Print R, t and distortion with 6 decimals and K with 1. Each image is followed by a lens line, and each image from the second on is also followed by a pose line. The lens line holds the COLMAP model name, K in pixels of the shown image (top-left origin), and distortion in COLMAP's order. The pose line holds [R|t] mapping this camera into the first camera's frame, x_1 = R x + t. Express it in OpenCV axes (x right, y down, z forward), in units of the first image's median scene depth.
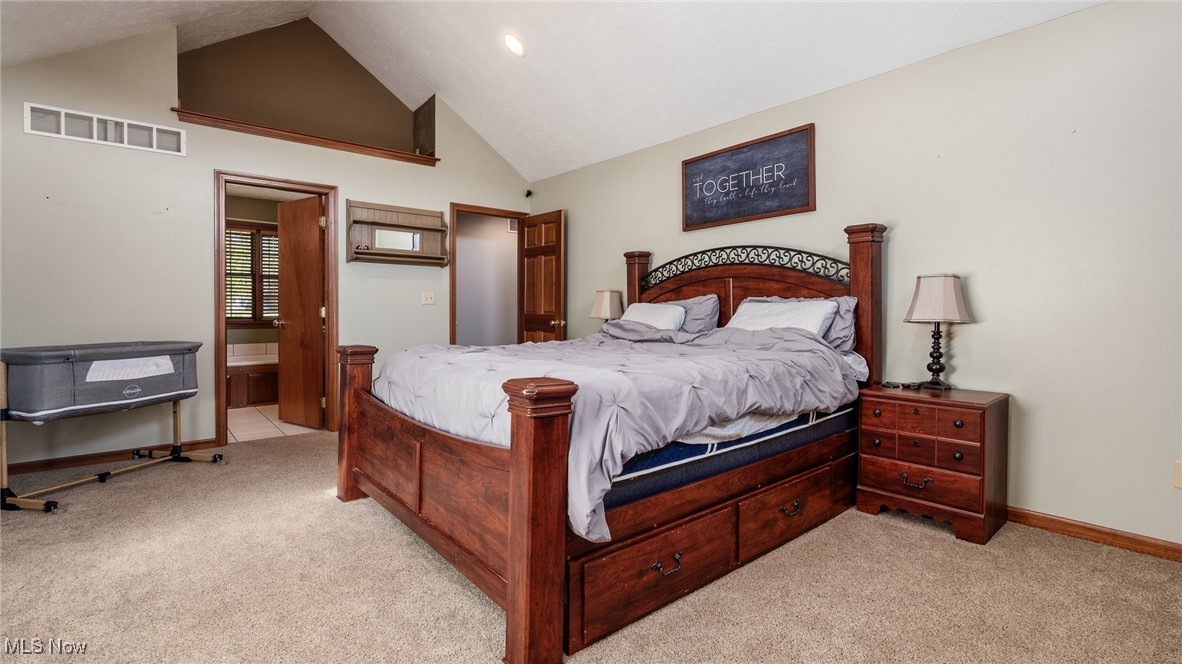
lens RADIAL K [[528.3, 0, 572.3], [0, 528.3, 313.5], [0, 0, 1]] dist [-0.001760, -0.000212]
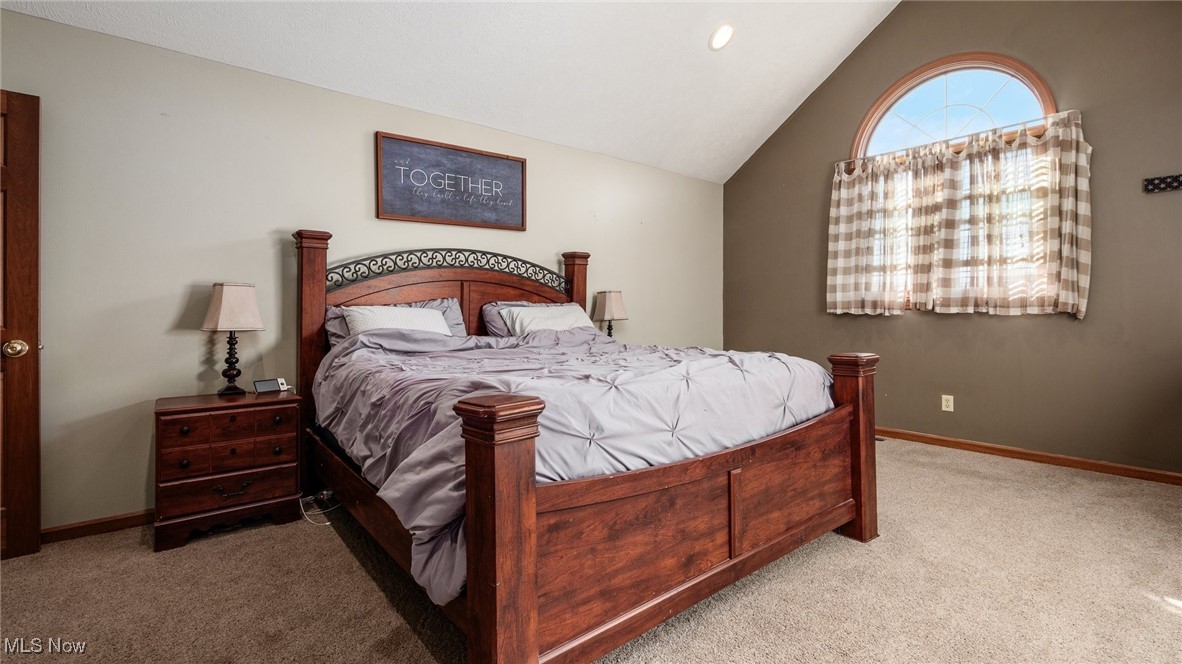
lens RADIAL K [[528.3, 0, 572.3], [0, 528.3, 313.5], [0, 0, 1]] dist [-0.001760, -0.000212]
pose [[0.028856, -0.002969, 0.999579, -0.677709], [0.016263, 0.999865, 0.002500, -0.006929], [-0.999451, 0.016184, 0.028901, 0.777939]]
